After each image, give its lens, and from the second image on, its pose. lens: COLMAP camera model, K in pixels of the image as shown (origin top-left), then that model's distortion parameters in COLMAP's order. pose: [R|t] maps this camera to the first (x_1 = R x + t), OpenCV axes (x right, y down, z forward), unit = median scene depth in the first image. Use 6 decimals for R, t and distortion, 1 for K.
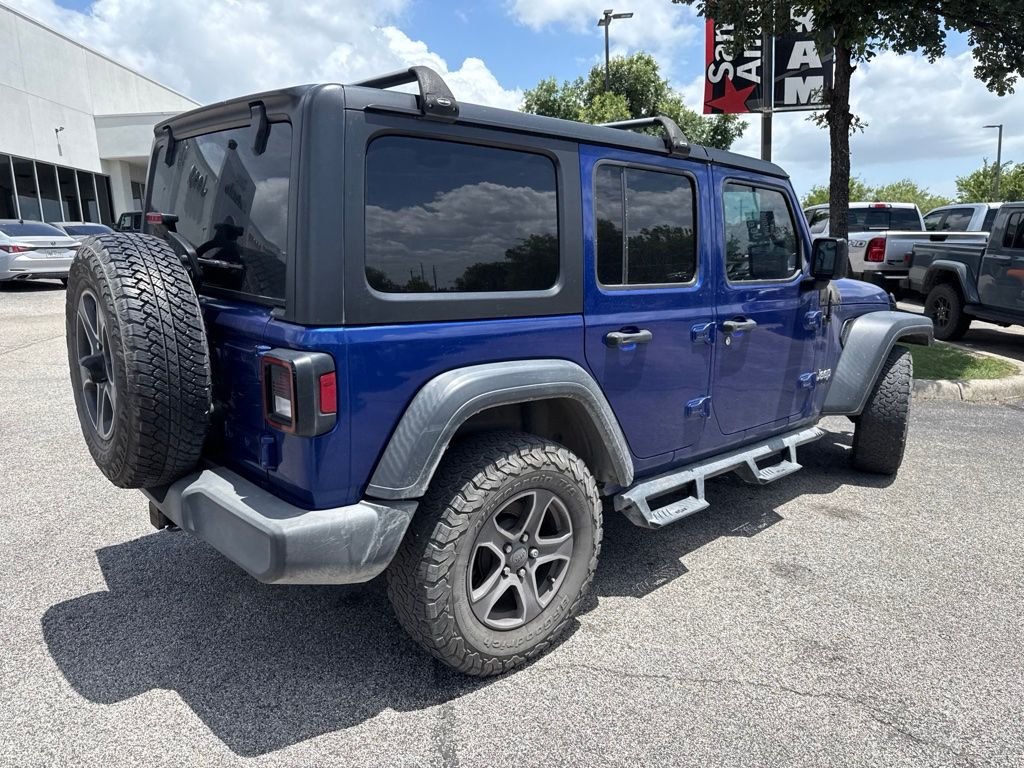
lens RADIAL K [[722.4, 0, 516.9], [0, 722.4, 378.4], [0, 0, 1]] dist [0.049859, -0.061927]
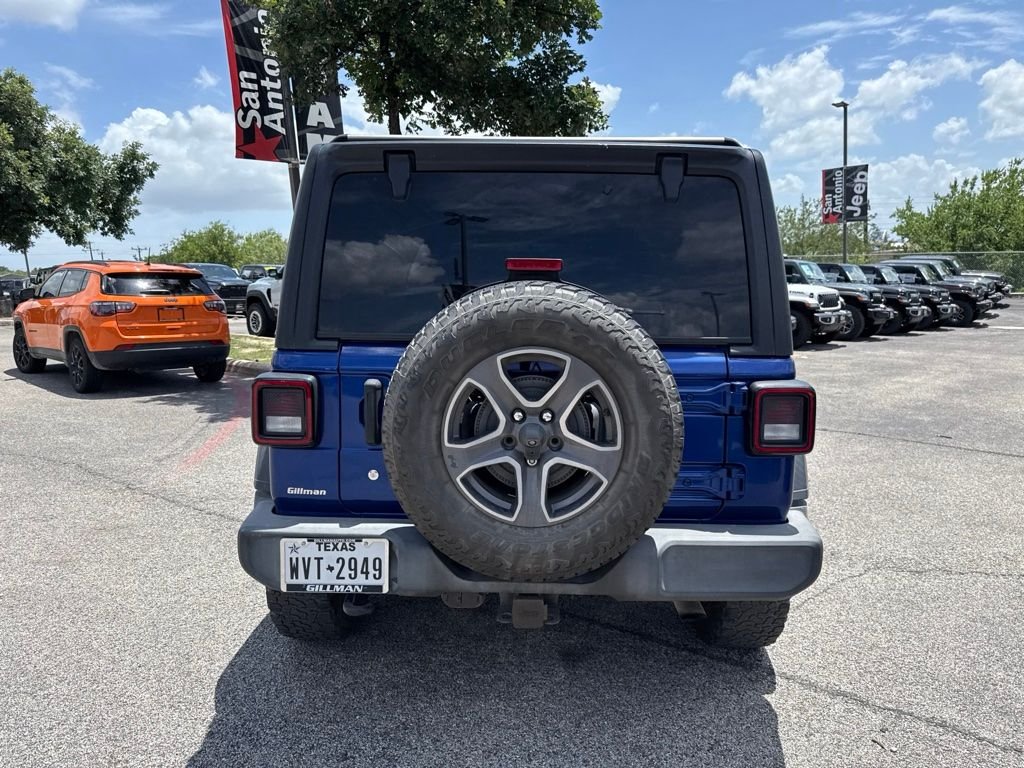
lens RADIAL K [[729.4, 0, 517.5], [0, 729.4, 374.2], [0, 0, 1]] dist [0.024801, -0.024883]
pose [[0.675107, -0.107581, 0.729834, -0.820771], [0.155852, 0.987779, 0.001437, -0.065643], [-0.721069, 0.112776, 0.683623, 0.304800]]
